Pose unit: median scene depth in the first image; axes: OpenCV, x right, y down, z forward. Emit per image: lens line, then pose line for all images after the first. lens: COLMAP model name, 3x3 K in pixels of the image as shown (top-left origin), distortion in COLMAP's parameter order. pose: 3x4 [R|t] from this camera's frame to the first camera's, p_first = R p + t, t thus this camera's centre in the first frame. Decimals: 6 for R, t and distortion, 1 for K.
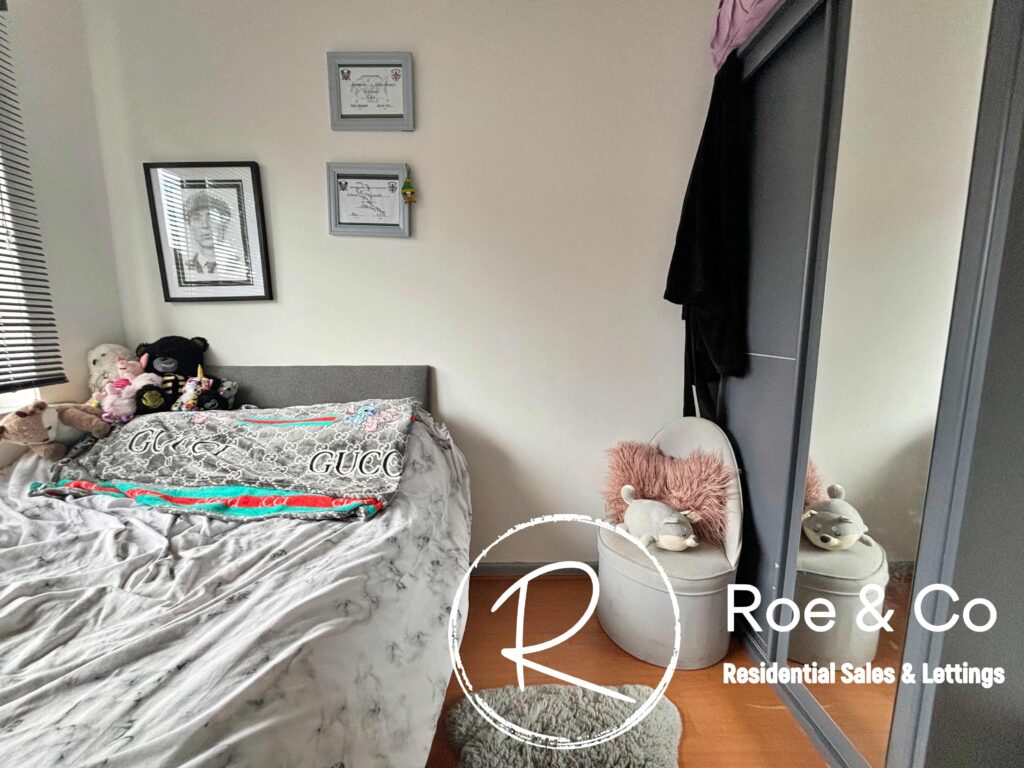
lens RADIAL K [[409.1, 0, 511.3], [0, 409.1, 381.6], [0, 0, 1]] dist [0.002393, -0.003976]
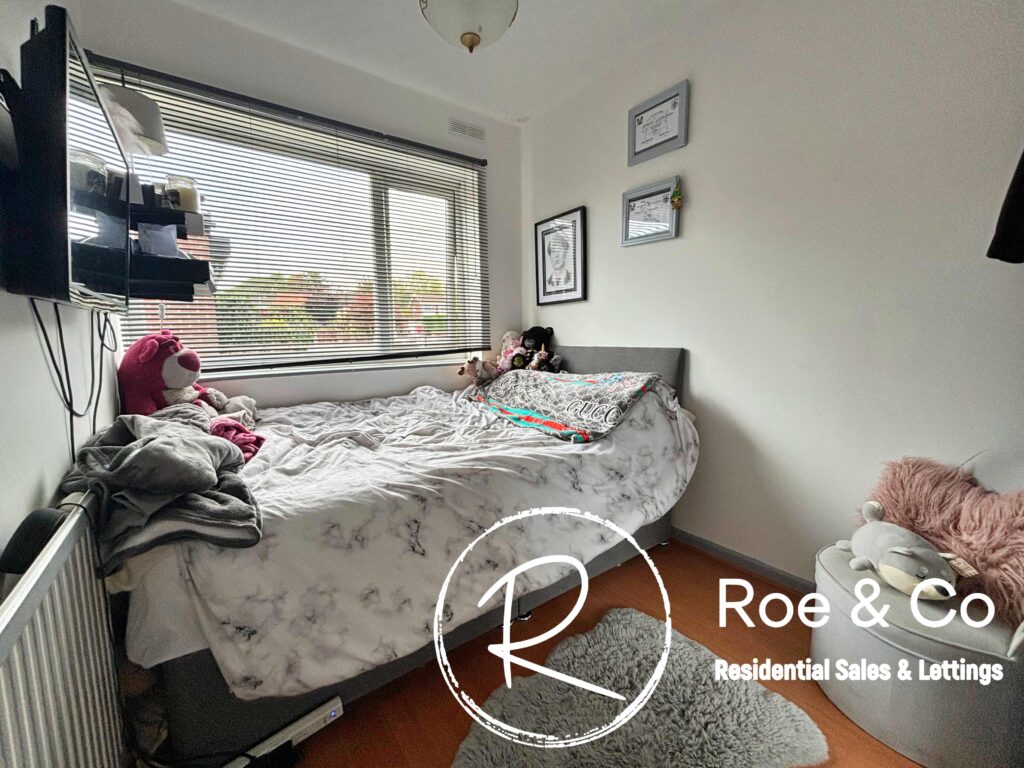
lens RADIAL K [[409.1, 0, 511.3], [0, 409.1, 381.6], [0, 0, 1]] dist [0.002393, -0.003976]
pose [[0.587877, 0.089380, -0.803997, 0.475699], [-0.101737, 0.994155, 0.036130, 0.064069], [0.802527, 0.060556, 0.593535, -0.045386]]
